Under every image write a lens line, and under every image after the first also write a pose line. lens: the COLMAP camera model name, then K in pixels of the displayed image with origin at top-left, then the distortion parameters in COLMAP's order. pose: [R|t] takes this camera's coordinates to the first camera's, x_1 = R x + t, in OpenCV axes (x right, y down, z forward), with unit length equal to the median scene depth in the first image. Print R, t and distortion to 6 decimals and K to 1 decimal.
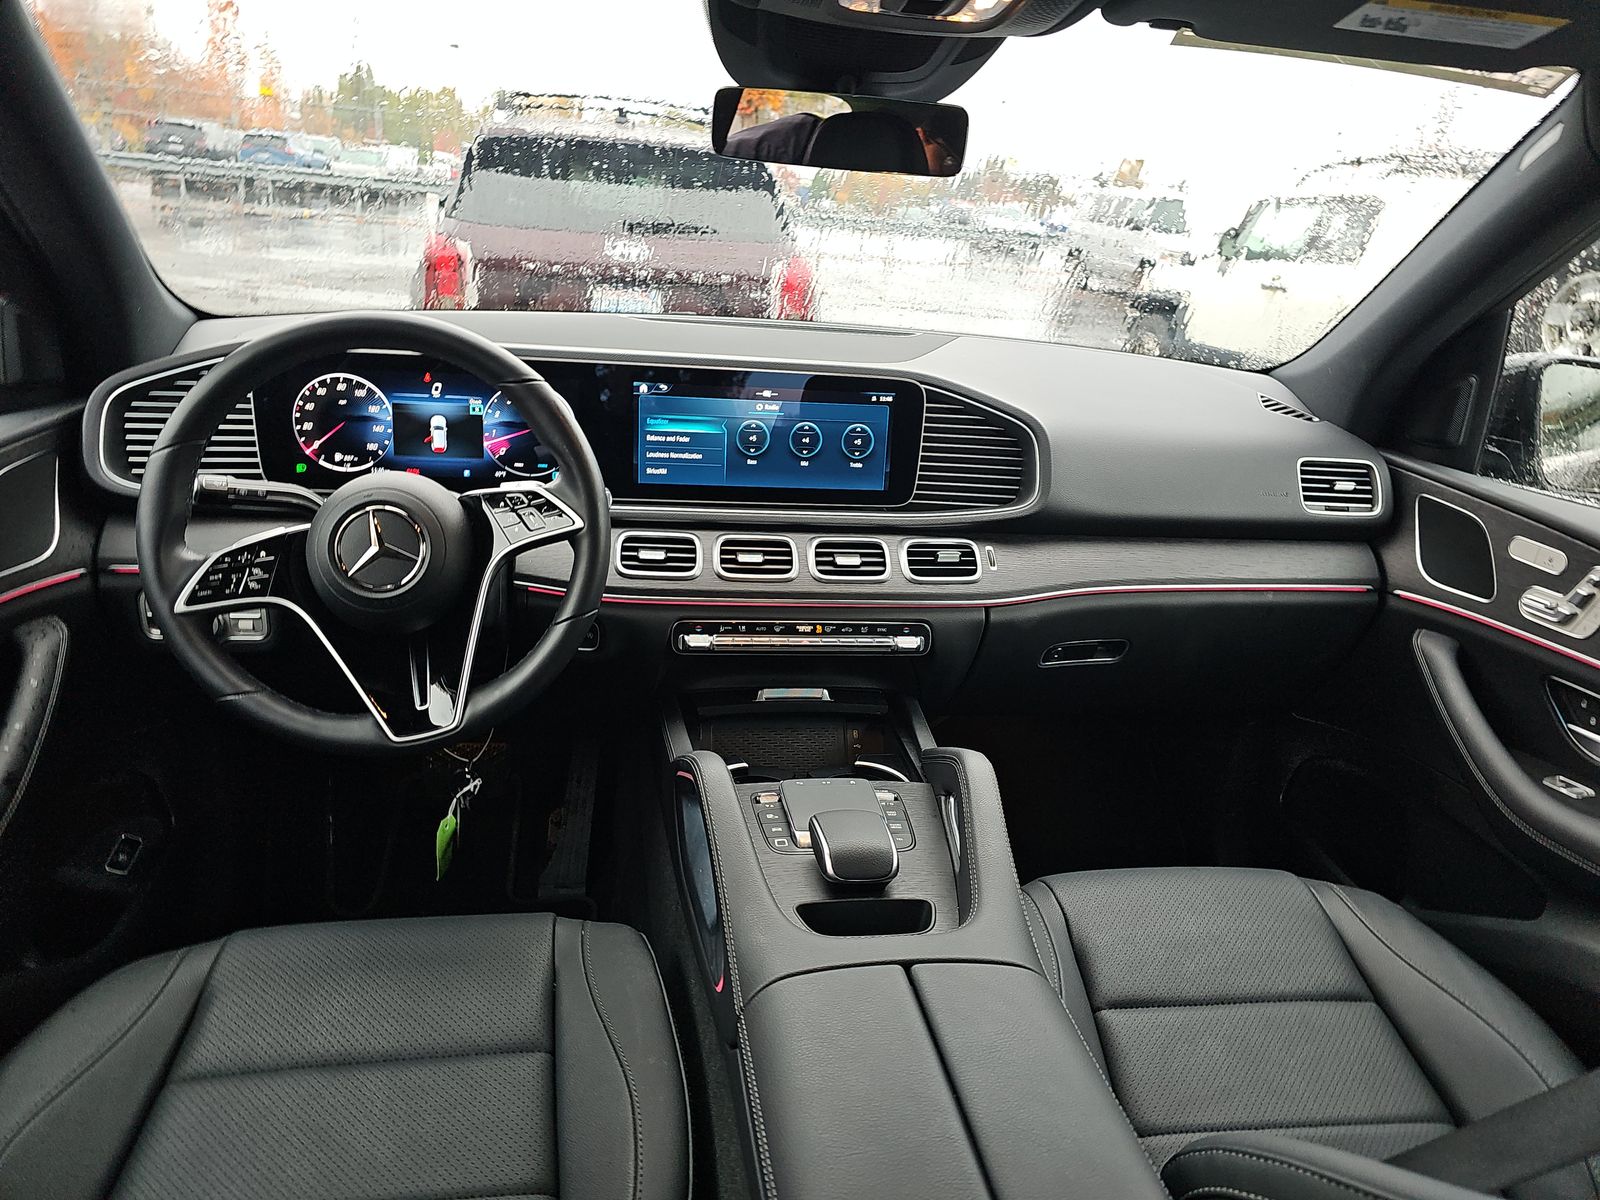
lens RADIAL K [[1050.6, 0, 836.7], [0, 1050.6, 611.7], [0, 0, 1]] dist [0.019439, -0.021625]
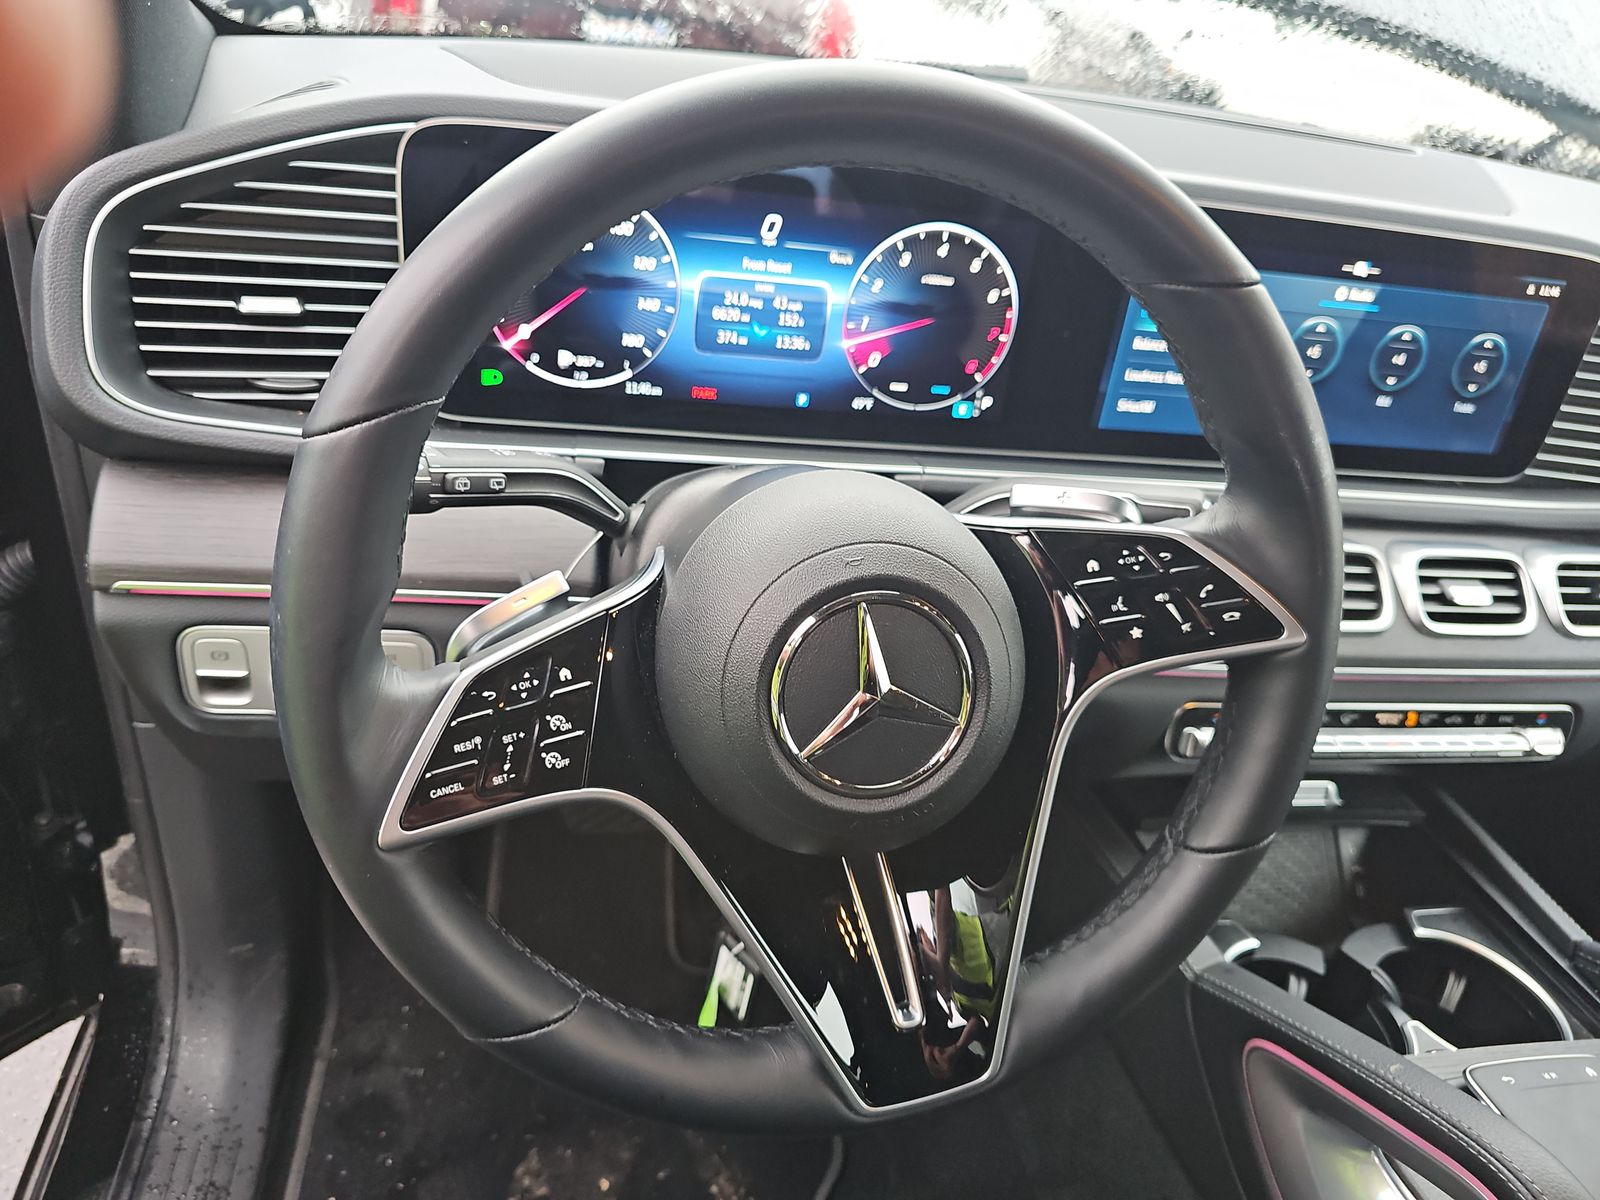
lens RADIAL K [[1050.6, 0, 789.2], [0, 1050.6, 601.9], [0, 0, 1]] dist [0.019439, -0.021625]
pose [[0.997370, 0.046281, 0.055772, -0.390769], [-0.055673, 0.981952, 0.180749, -0.129878], [-0.046400, -0.183379, 0.981947, 0.488819]]
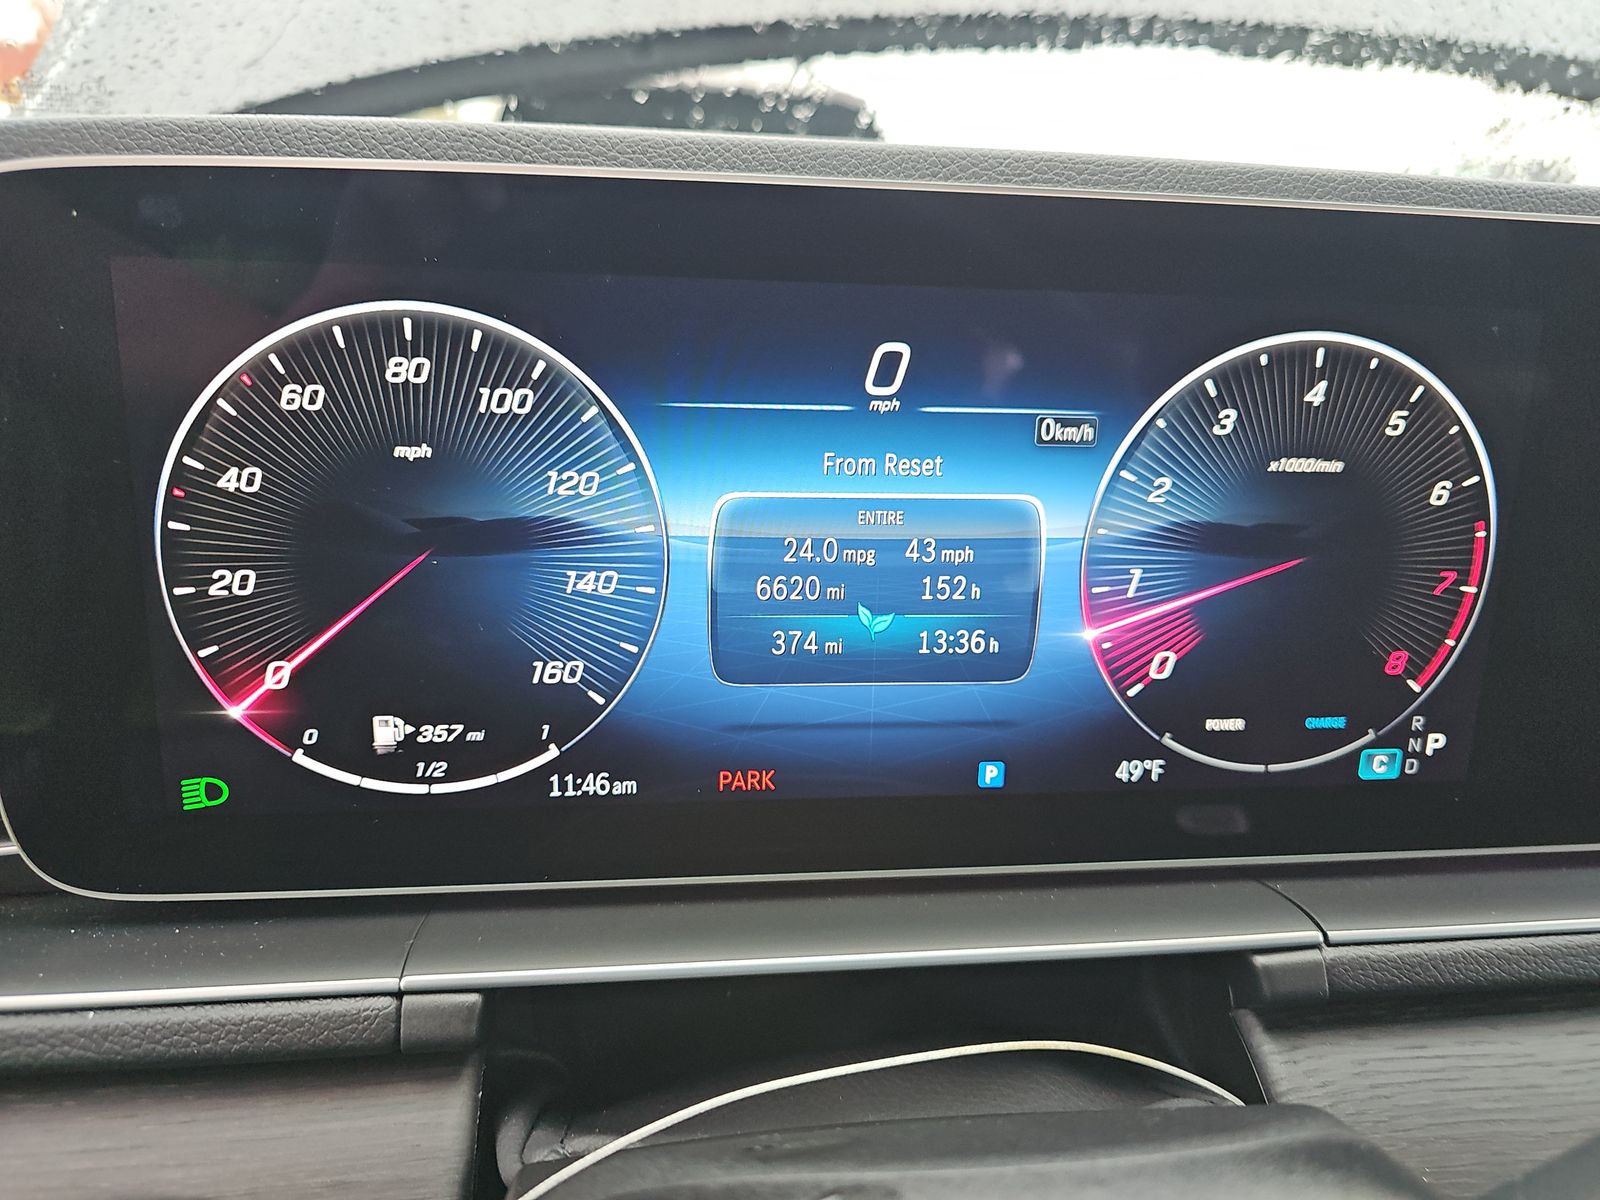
lens RADIAL K [[1050.6, 0, 806.4], [0, 1050.6, 609.3], [0, 0, 1]] dist [0.019439, -0.021625]
pose [[0.999093, -0.020611, -0.037265, -0.388302], [0.019134, 0.999033, -0.039584, -0.160305], [0.038045, 0.038835, 0.998521, 0.808405]]
